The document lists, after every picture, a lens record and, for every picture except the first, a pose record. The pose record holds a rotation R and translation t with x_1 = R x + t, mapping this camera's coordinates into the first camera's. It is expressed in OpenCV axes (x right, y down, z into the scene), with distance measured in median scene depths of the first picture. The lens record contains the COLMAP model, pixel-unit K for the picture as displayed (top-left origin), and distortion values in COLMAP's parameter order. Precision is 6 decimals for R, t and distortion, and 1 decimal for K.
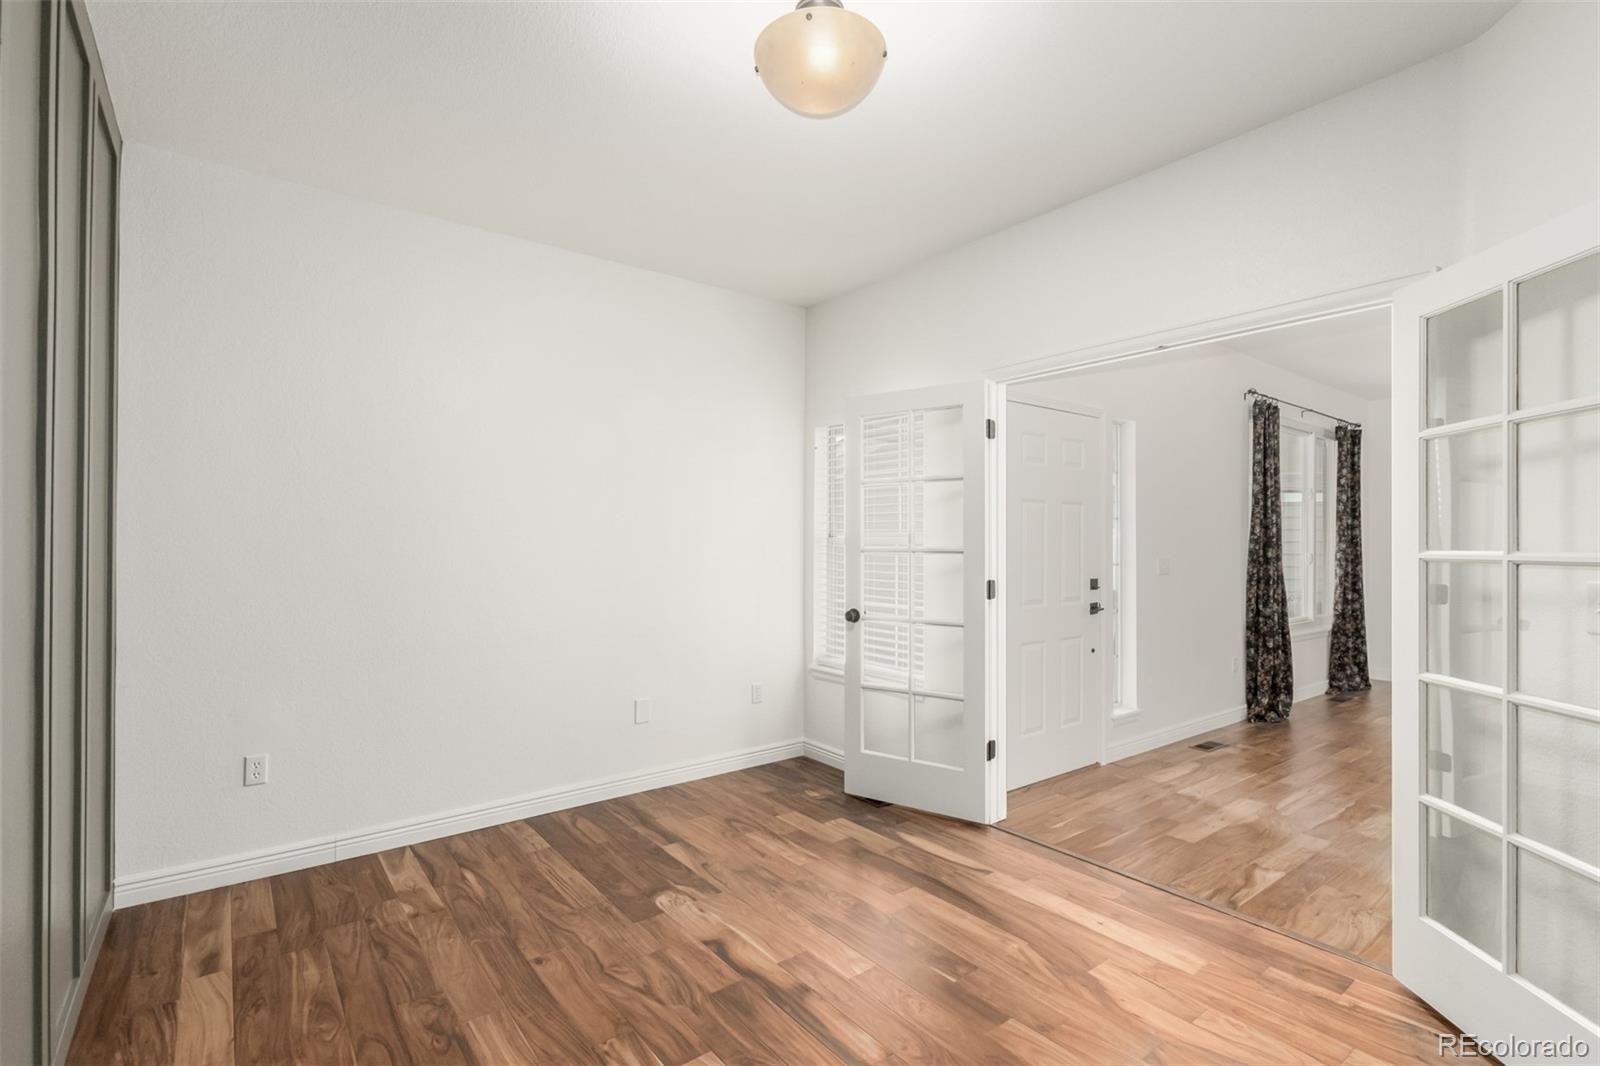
lens RADIAL K [[733.3, 0, 797.4], [0, 733.3, 540.2], [0, 0, 1]] dist [0.013470, -0.005440]
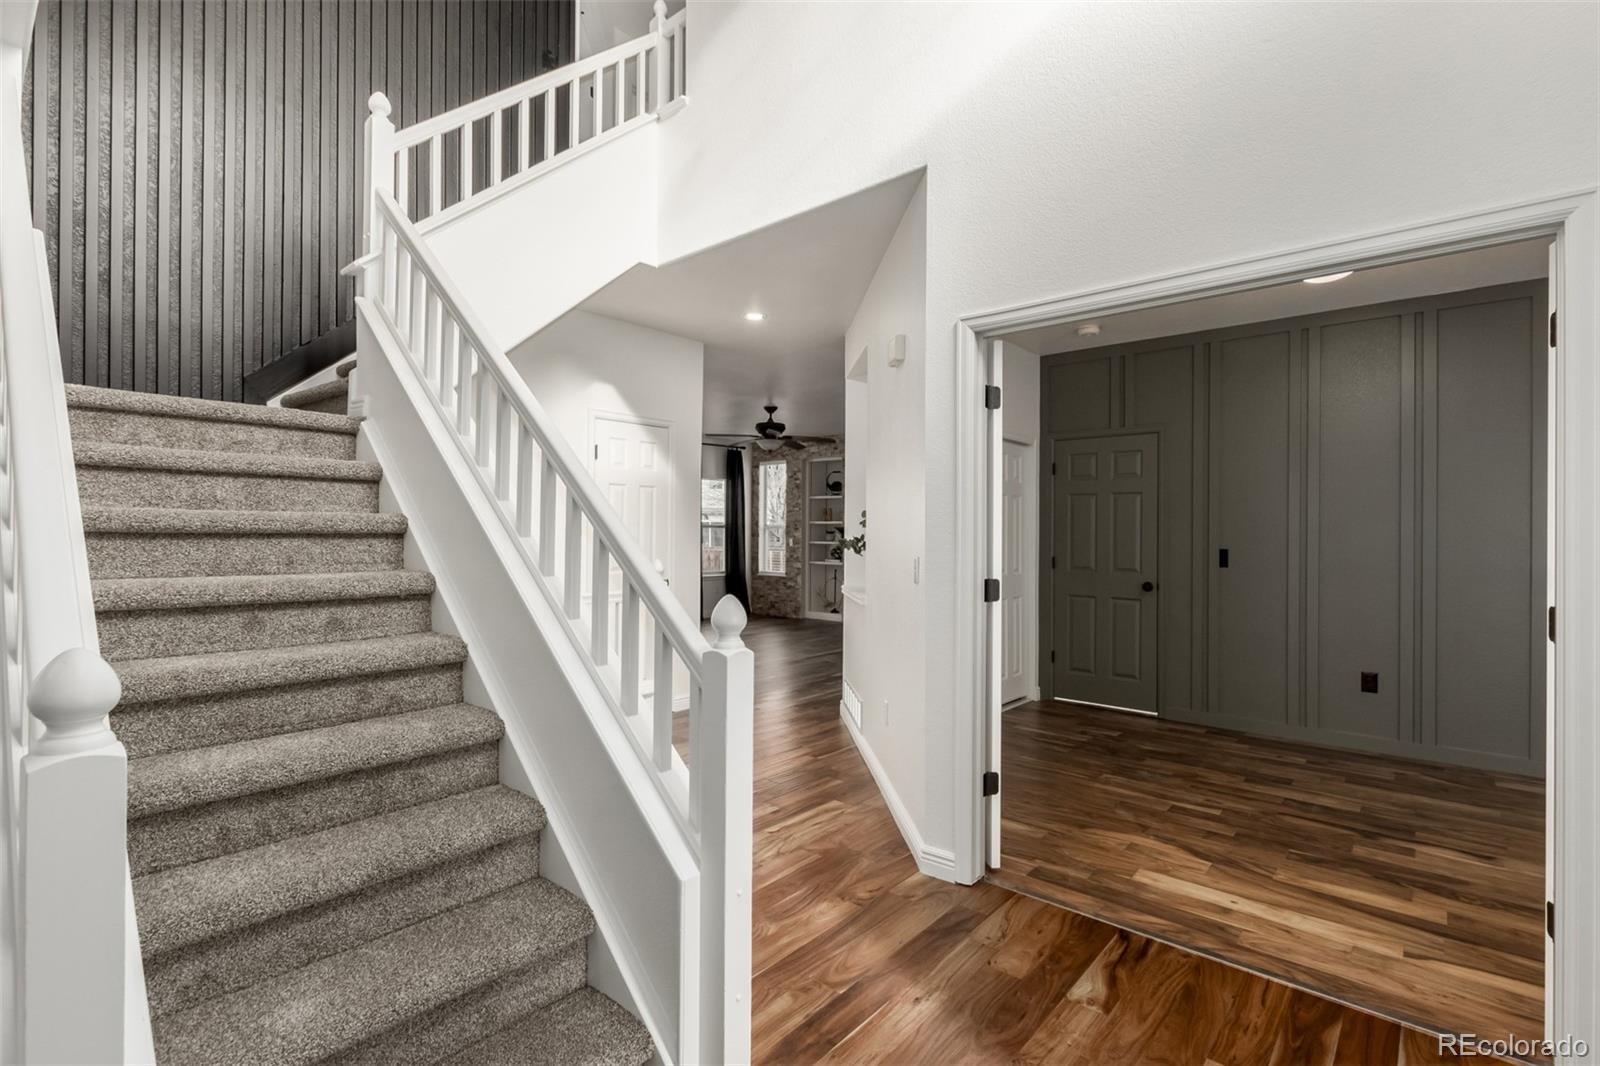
lens RADIAL K [[746.6, 0, 797.0], [0, 746.6, 533.0], [0, 0, 1]] dist [0.010475, 0.000130]
pose [[-0.979869, -0.012544, -0.199249, 1.303387], [-0.011615, 0.999916, -0.005831, 0.017490], [0.199305, -0.003399, -0.979932, 2.029240]]
